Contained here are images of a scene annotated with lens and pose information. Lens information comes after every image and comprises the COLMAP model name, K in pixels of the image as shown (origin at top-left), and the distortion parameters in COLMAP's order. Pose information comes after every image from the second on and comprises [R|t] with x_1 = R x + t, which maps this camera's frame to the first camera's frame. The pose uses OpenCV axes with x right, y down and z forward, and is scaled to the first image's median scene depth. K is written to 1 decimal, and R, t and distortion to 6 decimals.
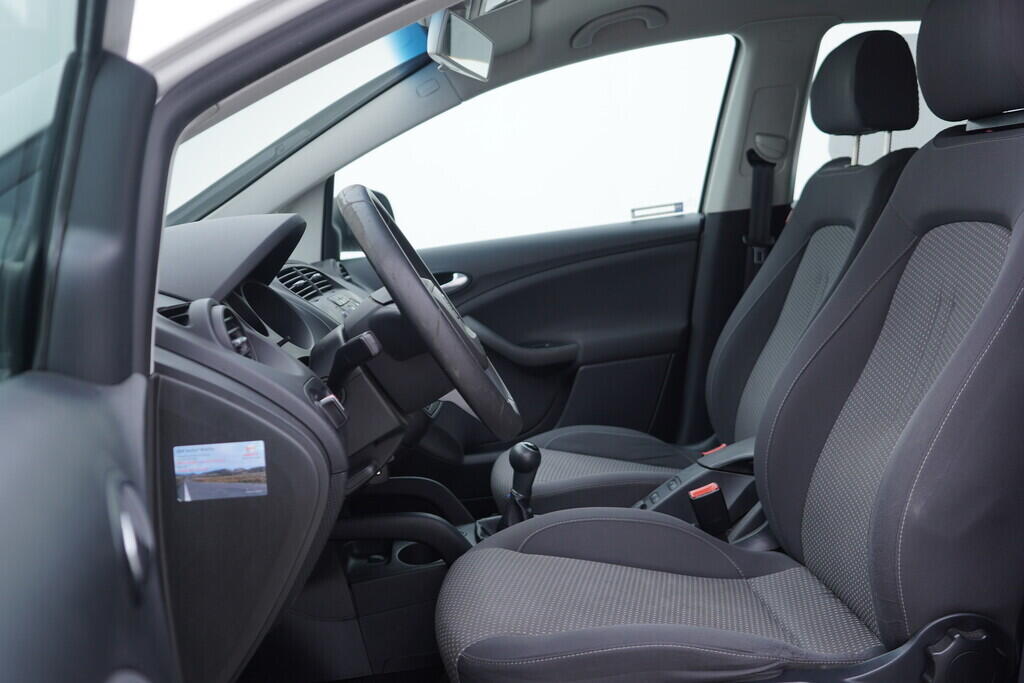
lens RADIAL K [[1083.2, 0, 512.0], [0, 1083.2, 341.5], [0, 0, 1]] dist [0.000066, -0.000371]
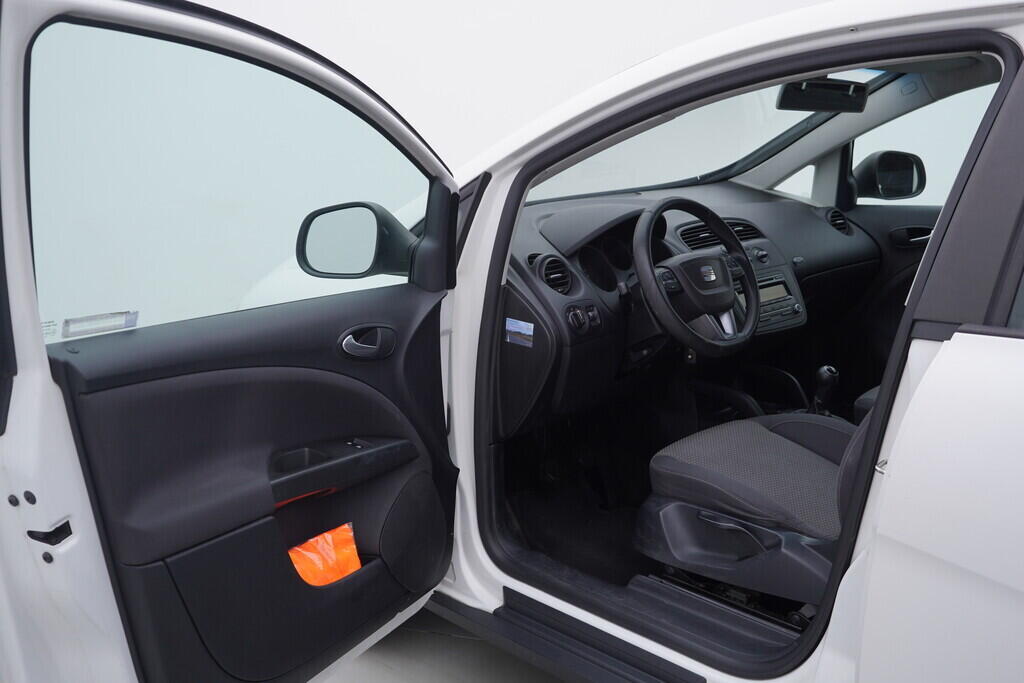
lens RADIAL K [[1083.2, 0, 512.0], [0, 1083.2, 341.5], [0, 0, 1]] dist [0.000066, -0.000371]
pose [[0.643627, 0.248298, -0.723942, 1.369719], [-0.124114, 0.967252, 0.221404, -0.362736], [0.755209, -0.052651, 0.653366, -0.499147]]
